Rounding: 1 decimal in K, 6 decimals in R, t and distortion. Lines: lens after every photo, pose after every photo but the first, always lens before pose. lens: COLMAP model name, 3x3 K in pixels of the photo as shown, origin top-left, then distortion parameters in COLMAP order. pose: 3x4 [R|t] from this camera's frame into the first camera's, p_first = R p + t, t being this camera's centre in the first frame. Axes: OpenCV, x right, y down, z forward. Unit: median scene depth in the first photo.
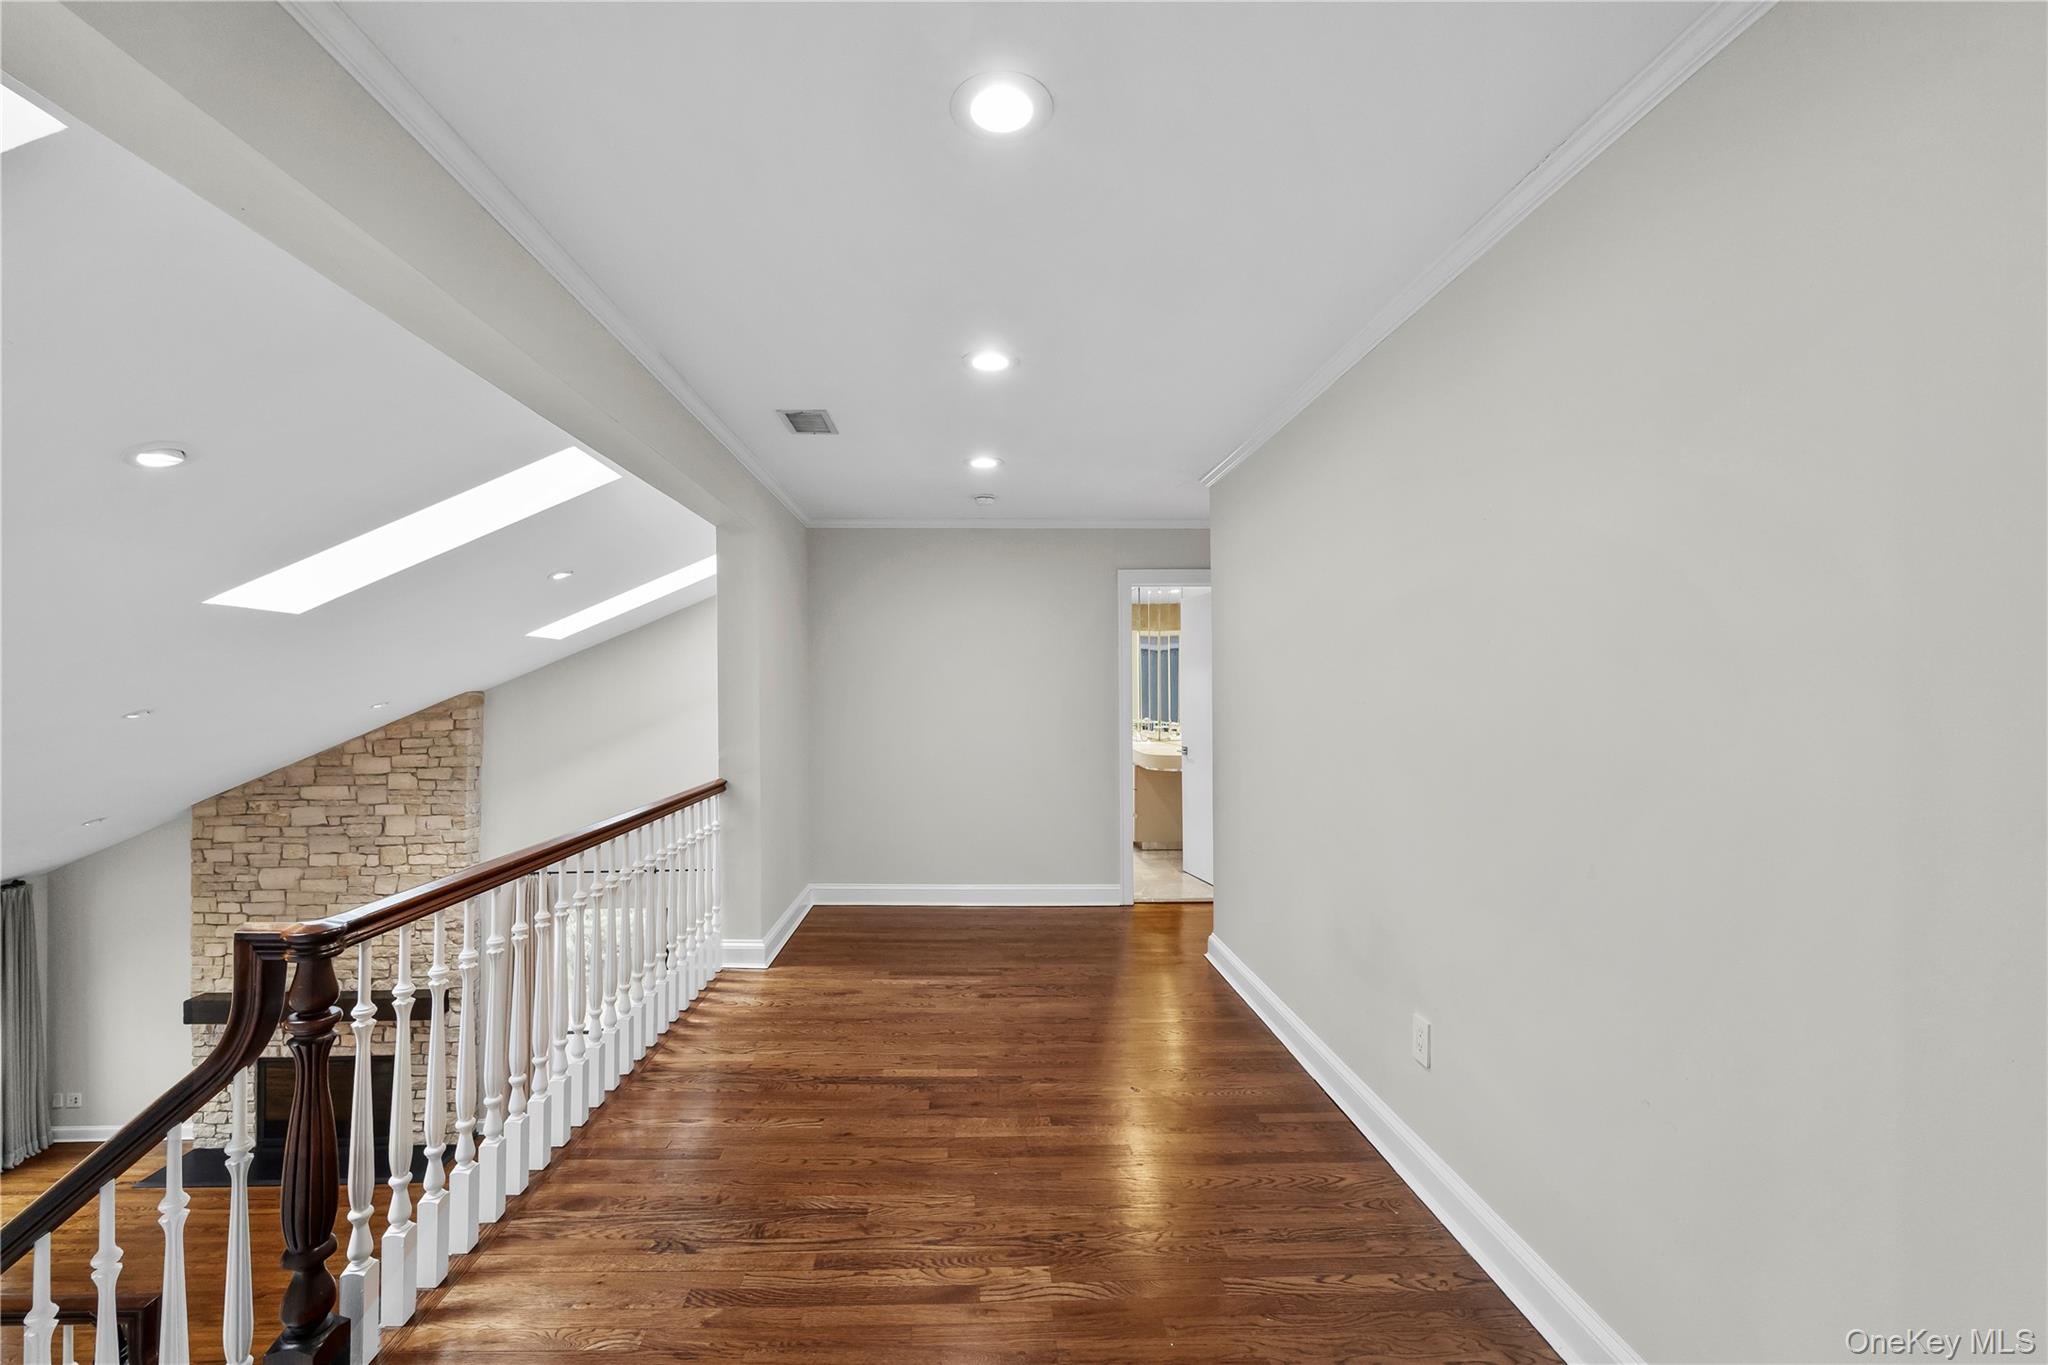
lens RADIAL K [[832.7, 0, 1022.2], [0, 832.7, 689.7], [0, 0, 1]] dist [-0.001706, -0.000400]
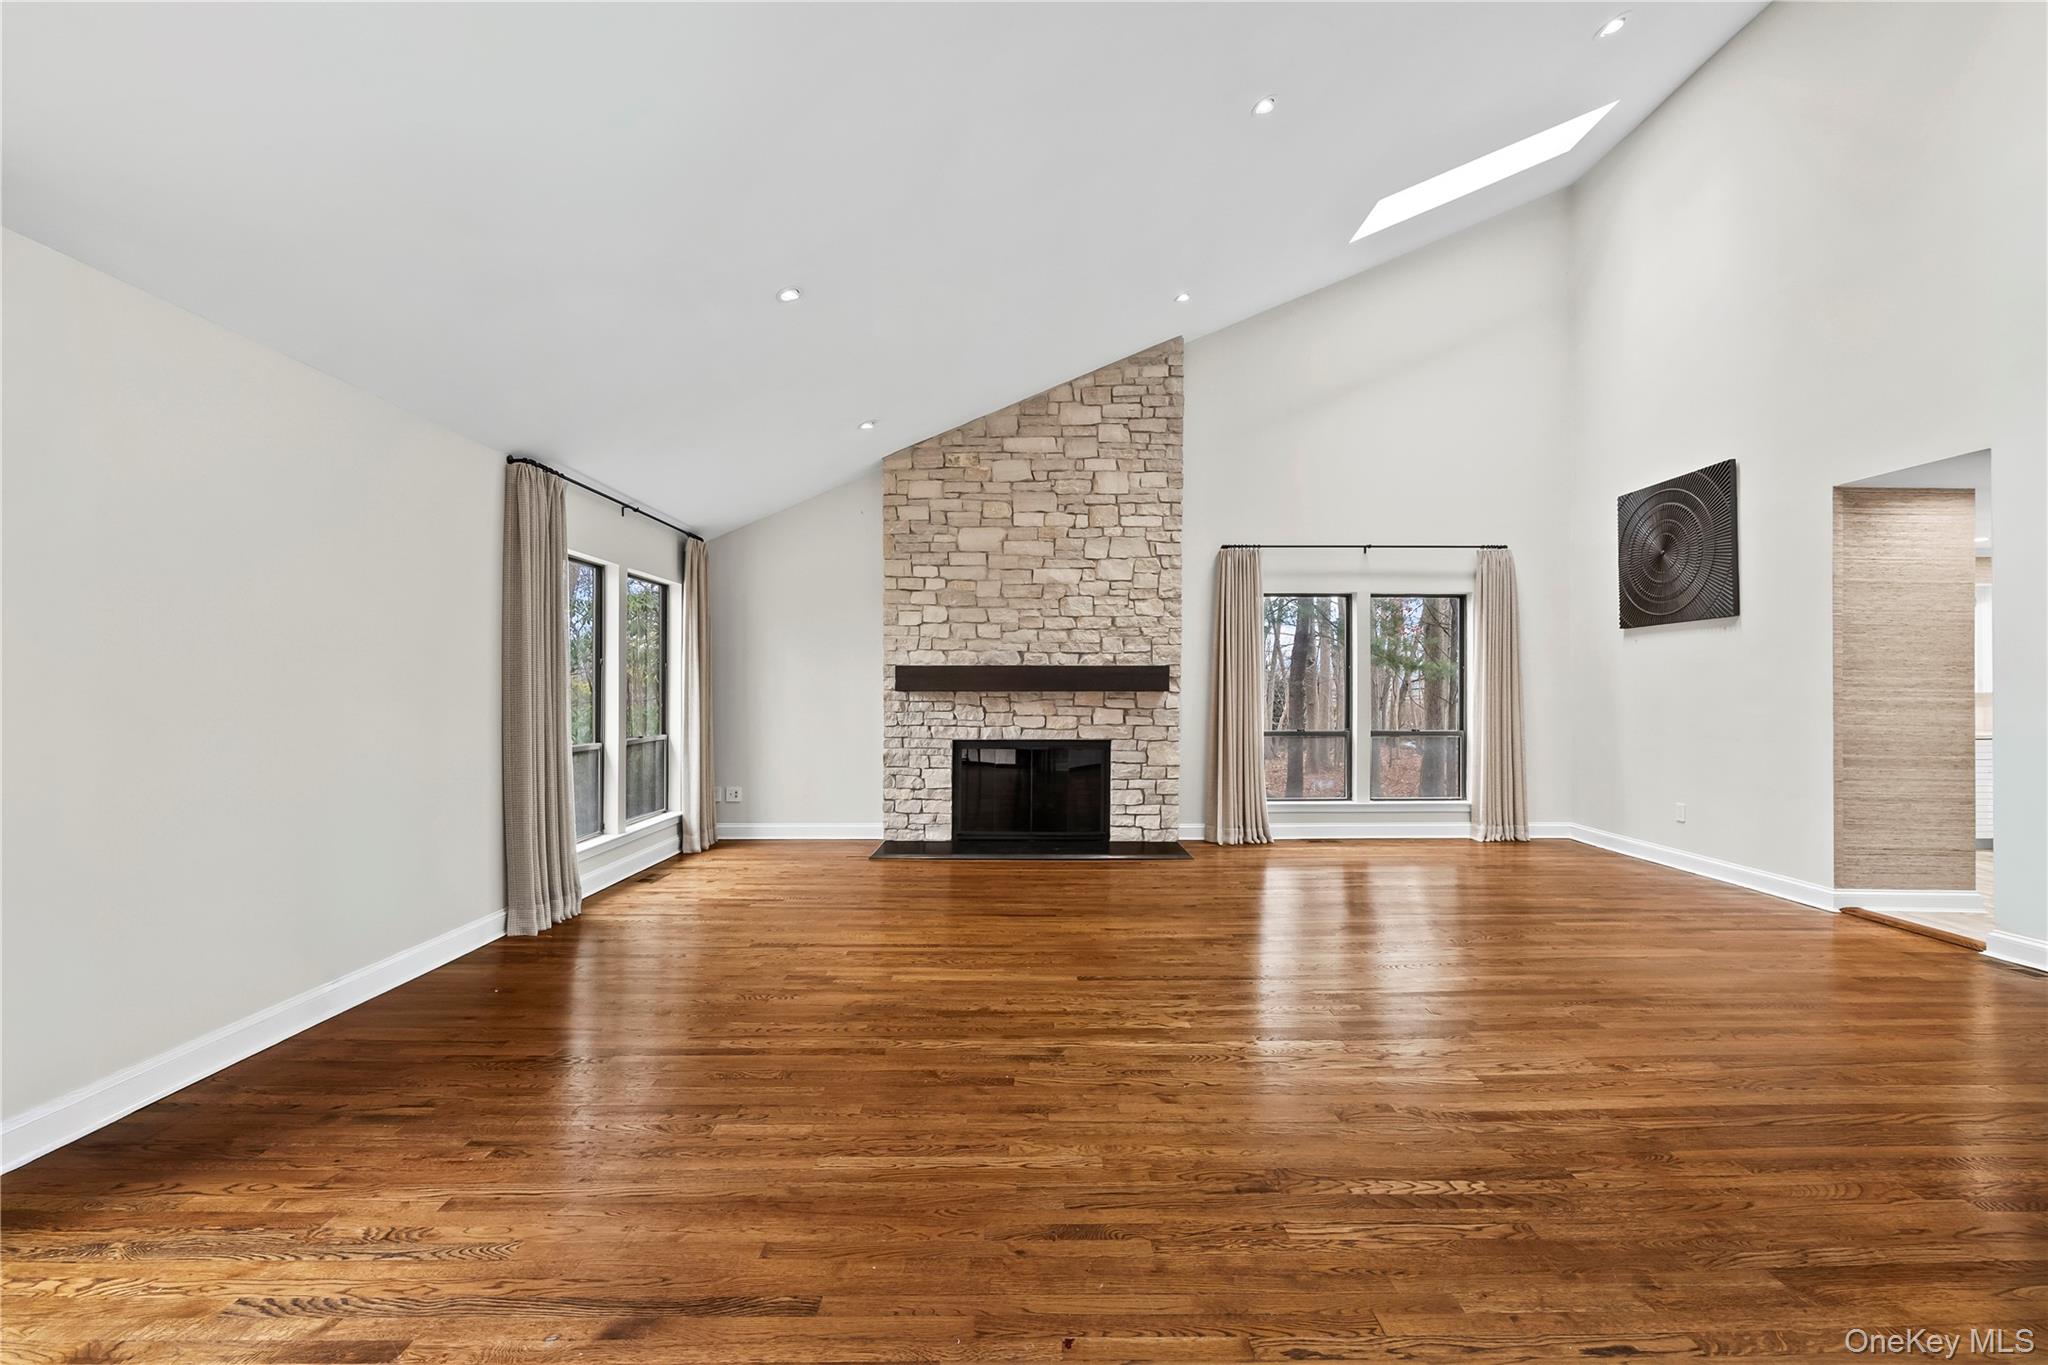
lens RADIAL K [[820.6, 0, 1042.9], [0, 820.6, 684.2], [0, 0, 1]] dist [-0.001121, -0.000073]
pose [[0.999754, 0.004809, -0.021631, -0.803413], [-0.004816, 0.999988, -0.000271, 0.380917], [0.021630, 0.000375, 0.999766, 0.119741]]
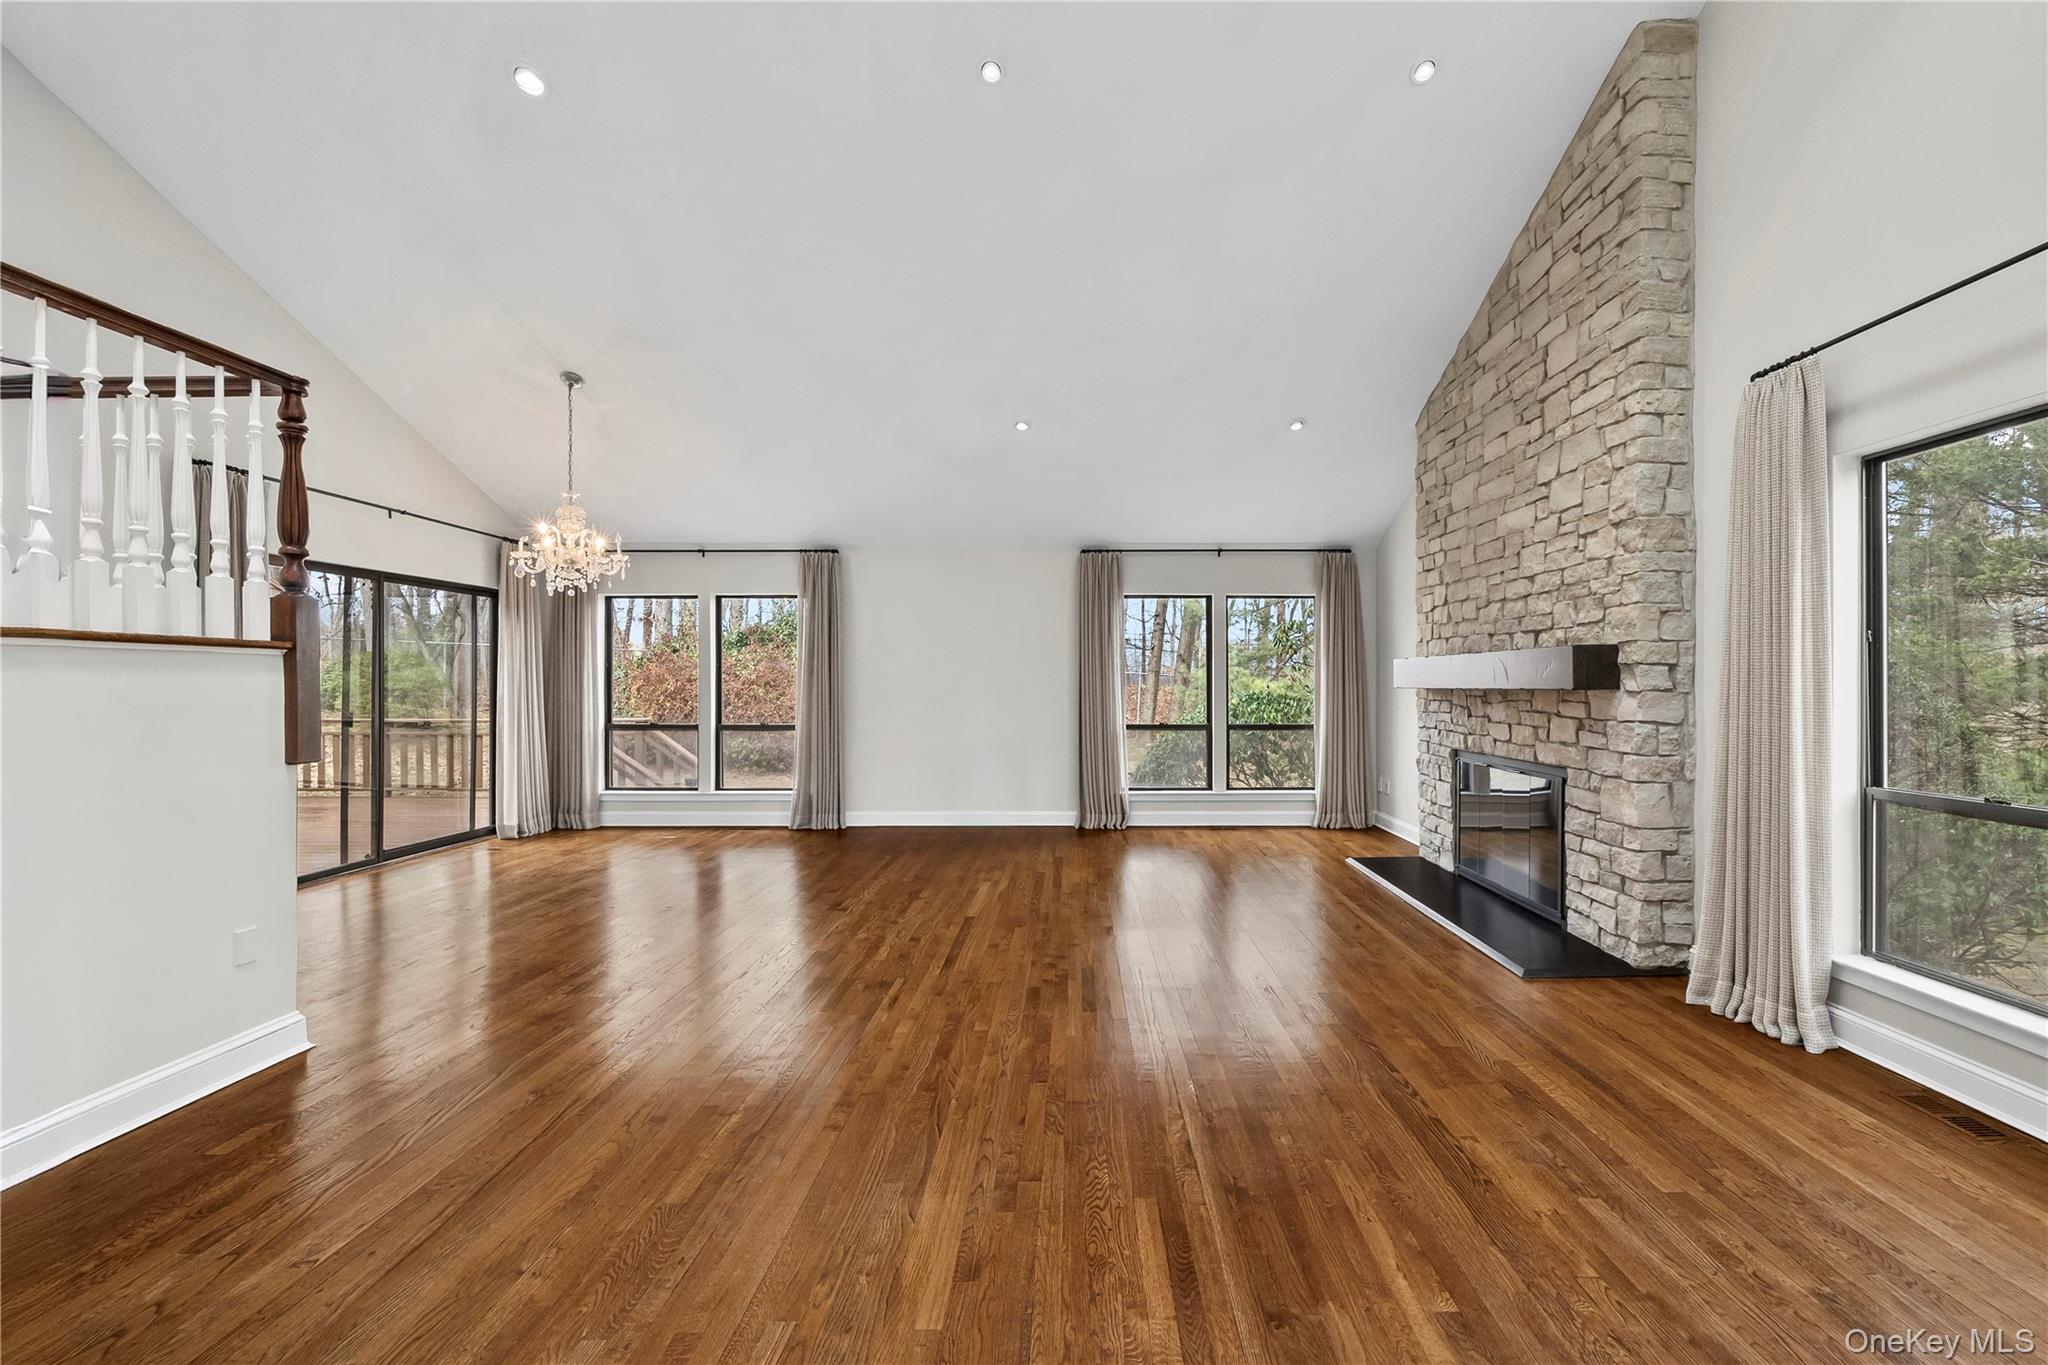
lens RADIAL K [[846.5, 0, 1085.0], [0, 846.5, 679.8], [0, 0, 1]] dist [-0.003573, -0.000318]
pose [[-0.026859, -0.001766, -0.999638, -0.178837], [0.005971, 0.999980, -0.001927, 0.380867], [0.999621, -0.006021, -0.026848, 0.698460]]
